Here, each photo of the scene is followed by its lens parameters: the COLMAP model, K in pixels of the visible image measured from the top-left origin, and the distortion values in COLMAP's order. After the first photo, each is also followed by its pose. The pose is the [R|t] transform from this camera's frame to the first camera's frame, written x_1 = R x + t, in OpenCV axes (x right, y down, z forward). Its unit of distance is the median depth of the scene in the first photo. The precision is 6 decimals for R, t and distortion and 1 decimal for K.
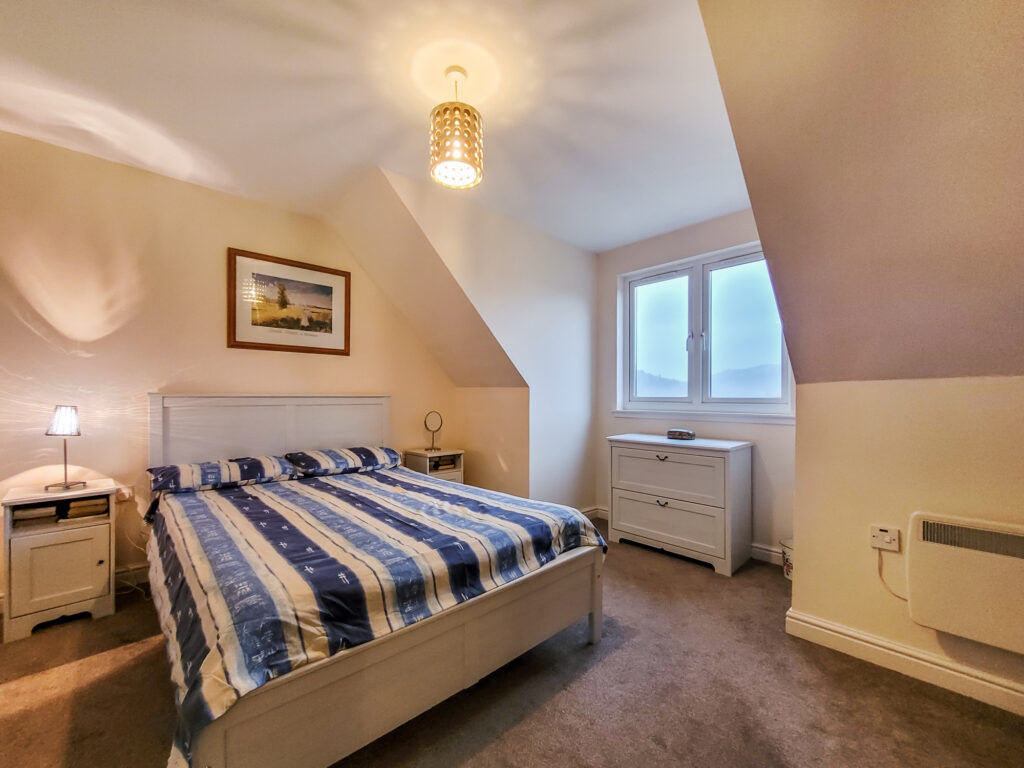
lens RADIAL K [[419.4, 0, 513.1], [0, 419.4, 404.9], [0, 0, 1]] dist [-0.000680, -0.000103]
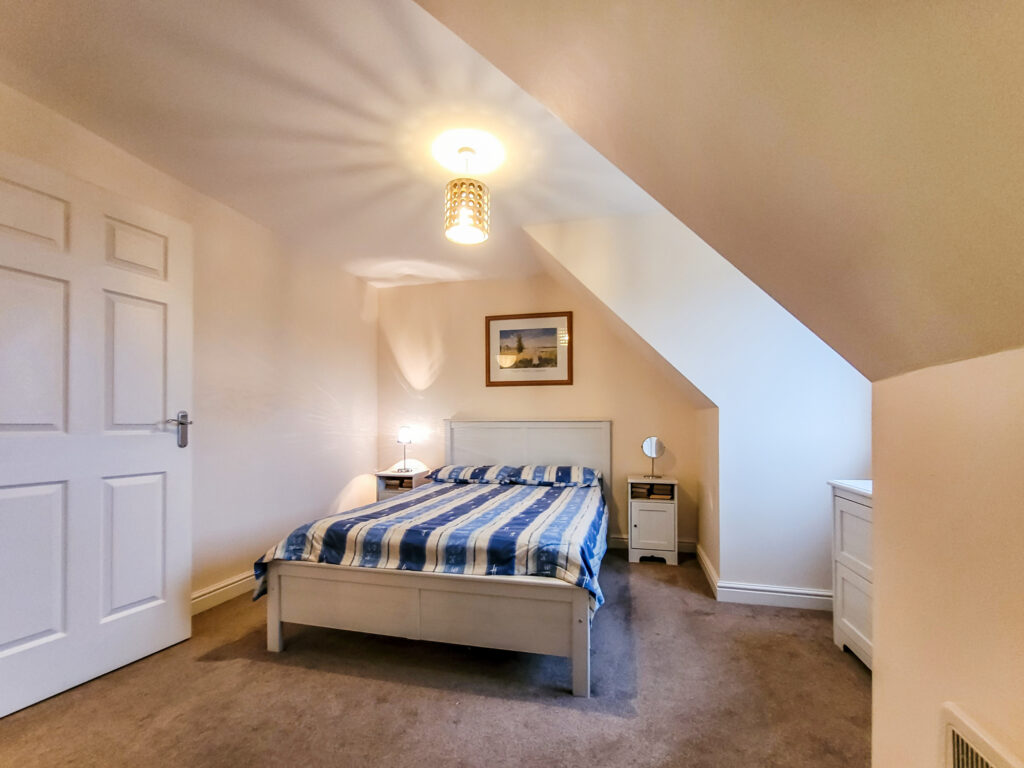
lens RADIAL K [[446.0, 0, 515.1], [0, 446.0, 427.1], [0, 0, 1]] dist [-0.000913, -0.000046]
pose [[0.544667, 0.000669, -0.838652, 0.740898], [-0.015444, 0.999838, -0.009233, 0.013870], [0.838510, 0.017982, 0.544590, 0.305924]]
